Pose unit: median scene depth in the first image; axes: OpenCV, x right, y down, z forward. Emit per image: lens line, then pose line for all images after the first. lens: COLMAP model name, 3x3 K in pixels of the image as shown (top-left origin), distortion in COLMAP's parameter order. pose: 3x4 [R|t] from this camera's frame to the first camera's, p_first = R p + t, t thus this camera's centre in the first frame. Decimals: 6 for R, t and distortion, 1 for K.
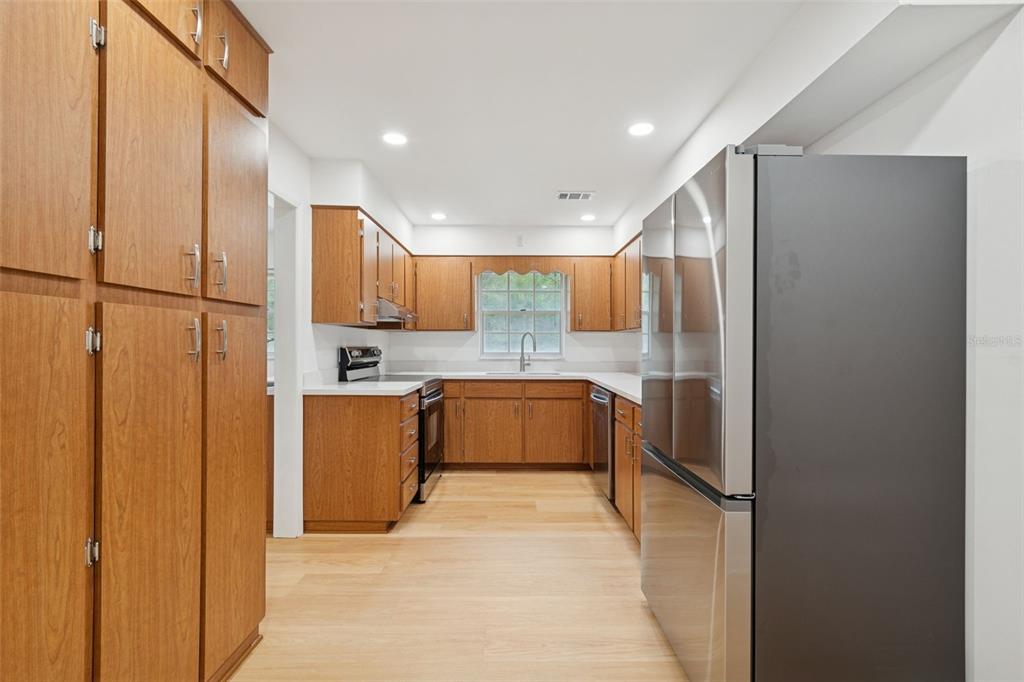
lens RADIAL K [[454.5, 0, 513.3], [0, 454.5, 343.7], [0, 0, 1]] dist [-0.000292, -0.001333]
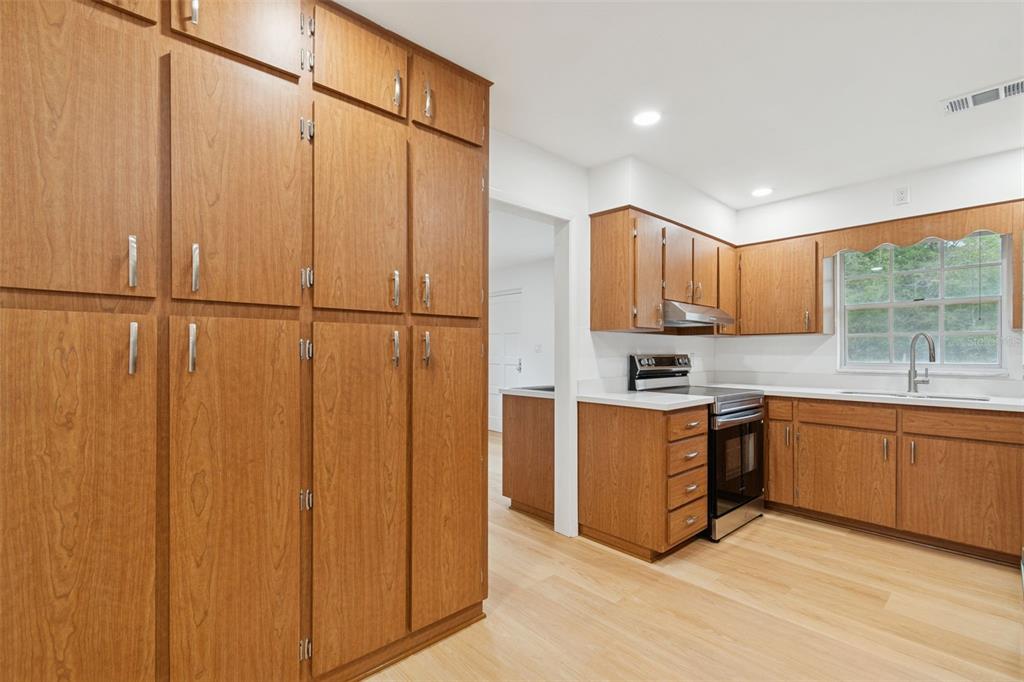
lens RADIAL K [[454.5, 0, 511.9], [0, 454.5, 353.8], [0, 0, 1]] dist [-0.000292, -0.001333]
pose [[0.669157, 0.000677, -0.743121, 0.203910], [0.003077, 0.999988, 0.003682, 0.001189], [0.743115, -0.004750, 0.669147, 0.200060]]
